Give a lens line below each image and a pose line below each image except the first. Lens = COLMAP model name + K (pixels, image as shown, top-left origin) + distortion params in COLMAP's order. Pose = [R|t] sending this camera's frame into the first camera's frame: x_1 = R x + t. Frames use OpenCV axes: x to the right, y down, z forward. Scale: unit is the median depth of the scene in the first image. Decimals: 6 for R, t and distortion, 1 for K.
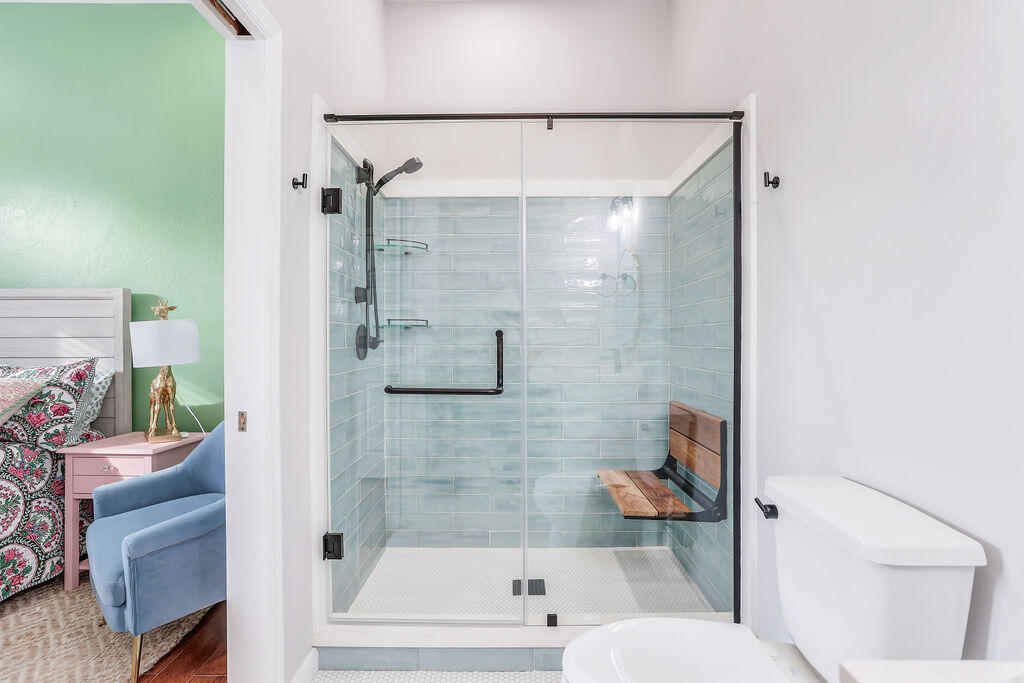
lens RADIAL K [[494.5, 0, 512.9], [0, 494.5, 339.8], [0, 0, 1]] dist [-0.019075, 0.005688]
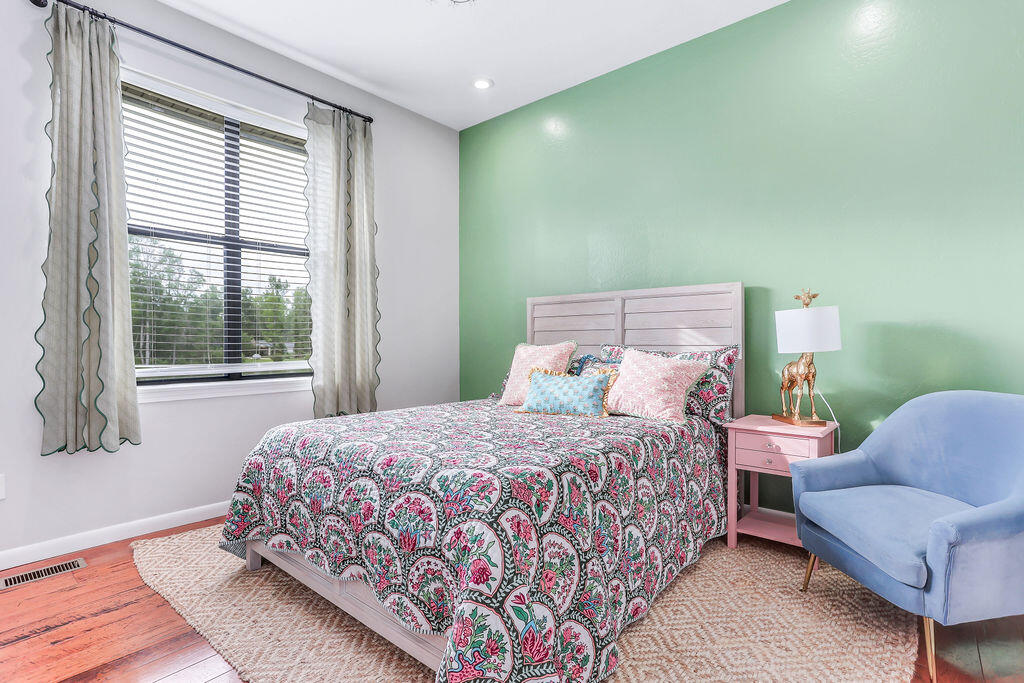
lens RADIAL K [[494.5, 0, 510.7], [0, 494.5, 344.3], [0, 0, 1]] dist [-0.019075, 0.005688]
pose [[0.765025, 0.002754, -0.643995, -0.563624], [0.005461, 0.999927, 0.010763, 0.022853], [0.643977, -0.011751, 0.764954, -0.203916]]
